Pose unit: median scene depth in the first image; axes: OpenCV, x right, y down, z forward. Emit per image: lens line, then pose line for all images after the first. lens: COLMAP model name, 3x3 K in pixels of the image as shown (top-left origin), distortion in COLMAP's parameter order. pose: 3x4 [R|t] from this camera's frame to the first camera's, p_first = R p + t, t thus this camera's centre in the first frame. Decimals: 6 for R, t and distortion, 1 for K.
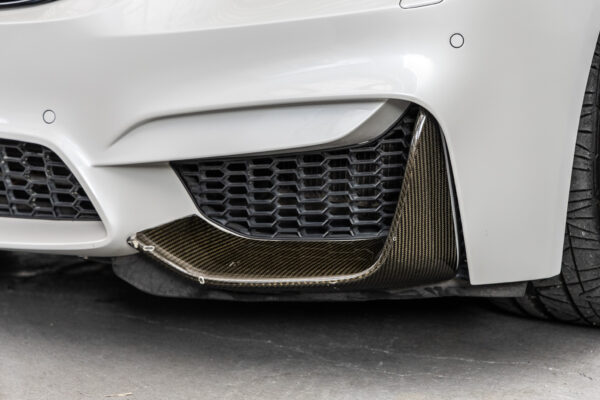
lens RADIAL K [[1495.5, 0, 300.0], [0, 1495.5, 200.0], [0, 0, 1]] dist [0.104936, 0.302619]
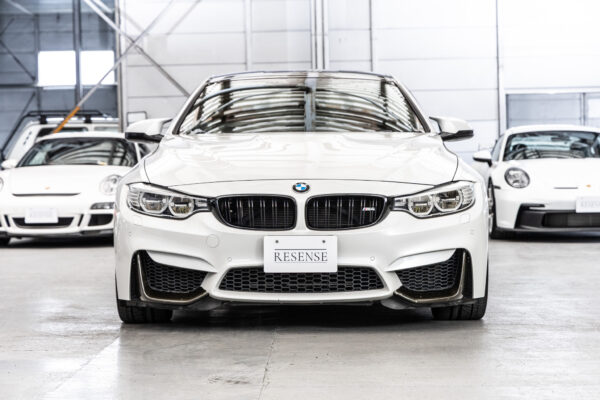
lens RADIAL K [[1495.5, 0, 300.0], [0, 1495.5, 200.0], [0, 0, 1]] dist [0.104936, 0.302619]
pose [[0.839275, -0.027196, 0.543027, -2.170489], [0.107561, 0.987314, -0.116794, 0.196031], [-0.532962, 0.156431, 0.831553, -1.813194]]
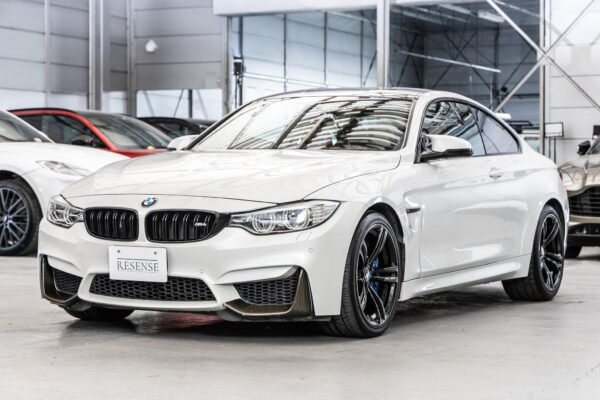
lens RADIAL K [[1495.5, 0, 300.0], [0, 1495.5, 200.0], [0, 0, 1]] dist [0.104936, 0.302619]
pose [[0.995585, -0.000081, 0.093865, -0.267625], [0.014243, 0.988549, -0.150223, 0.323879], [-0.092778, 0.150897, 0.984186, -2.646072]]
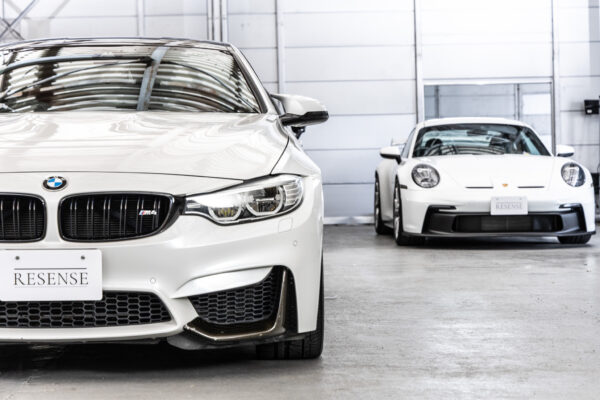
lens RADIAL K [[1495.5, 0, 300.0], [0, 1495.5, 200.0], [0, 0, 1]] dist [0.104936, 0.302619]
pose [[0.821670, -0.027414, 0.569303, -1.384539], [0.112431, 0.987012, -0.114744, 0.126838], [-0.558764, 0.158289, 0.814081, -1.214870]]
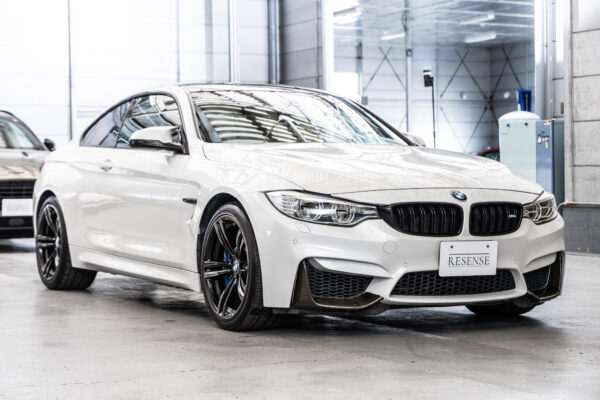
lens RADIAL K [[1372.4, 0, 300.0], [0, 1372.4, 200.0], [0, 0, 1]] dist [-0.000024, -0.036536]
pose [[0.475757, -0.018666, 0.879379, -3.433672], [0.149539, 0.986937, -0.059954, -0.082093], [-0.866772, 0.160025, 0.472333, -0.194623]]
